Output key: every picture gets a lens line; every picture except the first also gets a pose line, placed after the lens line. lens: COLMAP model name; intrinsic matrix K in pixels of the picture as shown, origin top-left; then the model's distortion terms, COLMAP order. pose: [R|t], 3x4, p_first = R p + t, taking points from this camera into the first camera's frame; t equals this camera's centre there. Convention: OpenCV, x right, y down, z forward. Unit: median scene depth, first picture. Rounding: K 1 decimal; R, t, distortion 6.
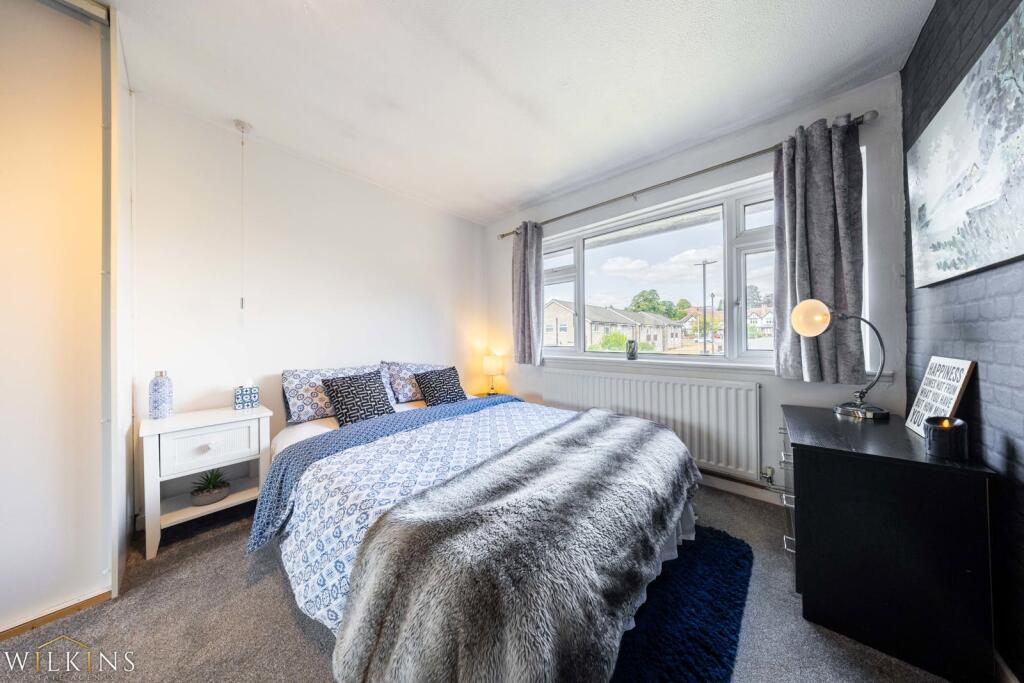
lens RADIAL K [[297.6, 0, 511.6], [0, 297.6, 337.1], [0, 0, 1]] dist [0.000517, 0.000008]
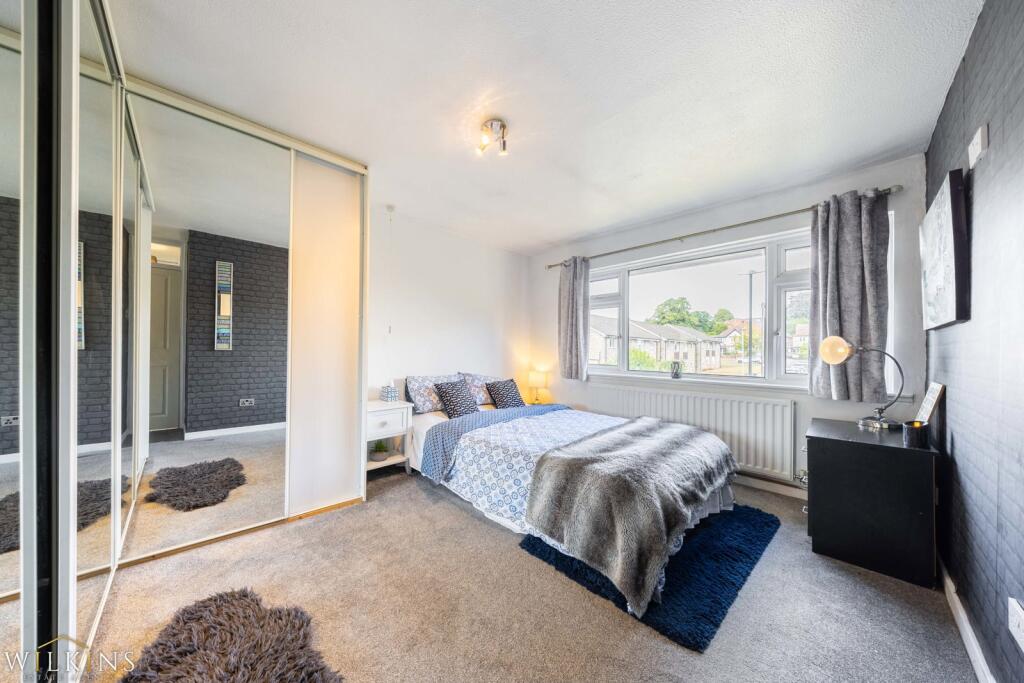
lens RADIAL K [[328.8, 0, 455.4], [0, 328.8, 348.0], [0, 0, 1]] dist [-0.000971, -0.000046]
pose [[0.987379, 0.021586, -0.156895, -0.342168], [-0.022398, 0.999743, -0.003408, -0.025665], [0.156781, 0.006879, 0.987609, -0.564065]]
